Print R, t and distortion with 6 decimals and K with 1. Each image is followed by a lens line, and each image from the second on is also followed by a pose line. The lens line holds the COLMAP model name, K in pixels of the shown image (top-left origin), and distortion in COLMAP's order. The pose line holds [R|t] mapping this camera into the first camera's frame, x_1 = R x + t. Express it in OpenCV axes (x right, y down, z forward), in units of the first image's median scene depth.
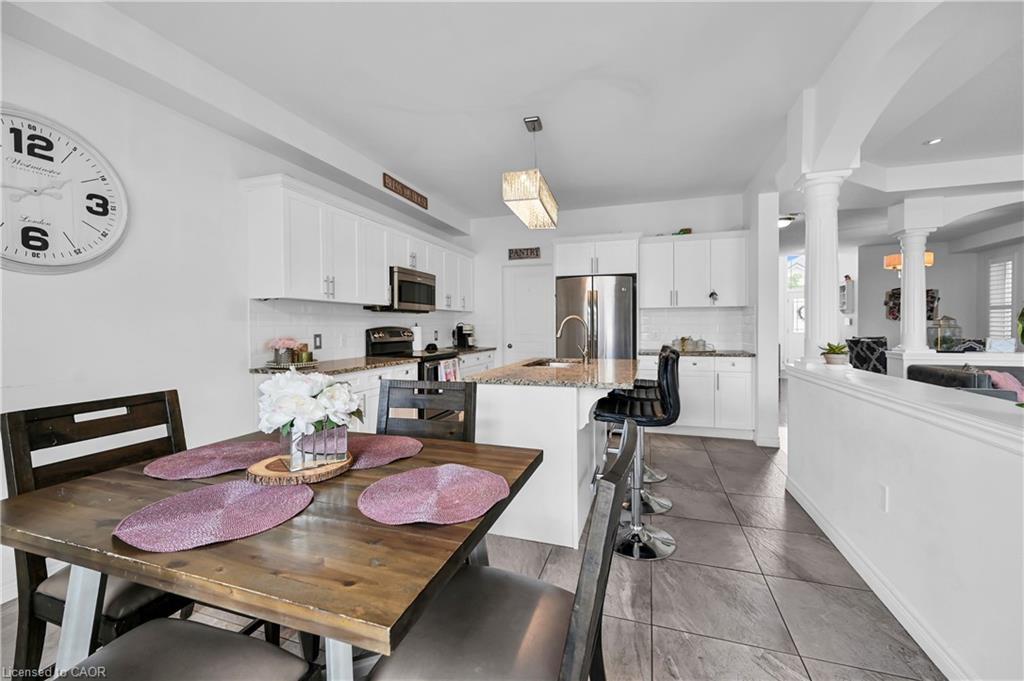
lens RADIAL K [[407.2, 0, 515.2], [0, 407.2, 331.7], [0, 0, 1]] dist [-0.001387, 0.000411]
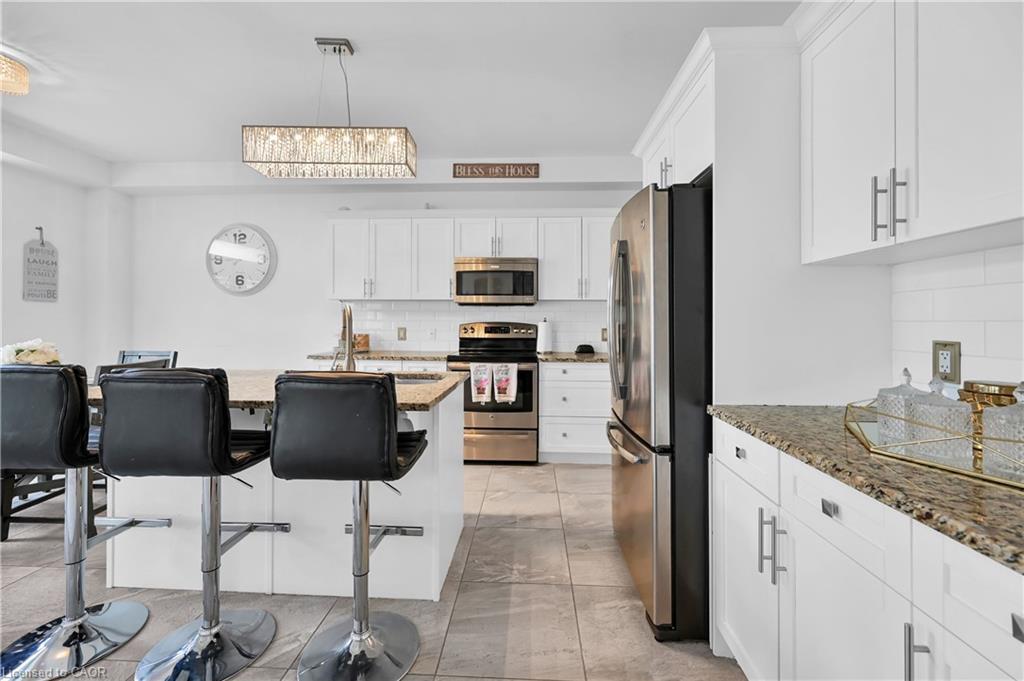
lens RADIAL K [[407.2, 0, 526.4], [0, 407.2, 318.1], [0, 0, 1]] dist [-0.001387, 0.000411]
pose [[0.284212, 0.003644, -0.958755, 0.610488], [-0.016235, 0.999868, -0.001012, -0.021054], [0.958624, 0.015853, 0.284233, 0.828085]]
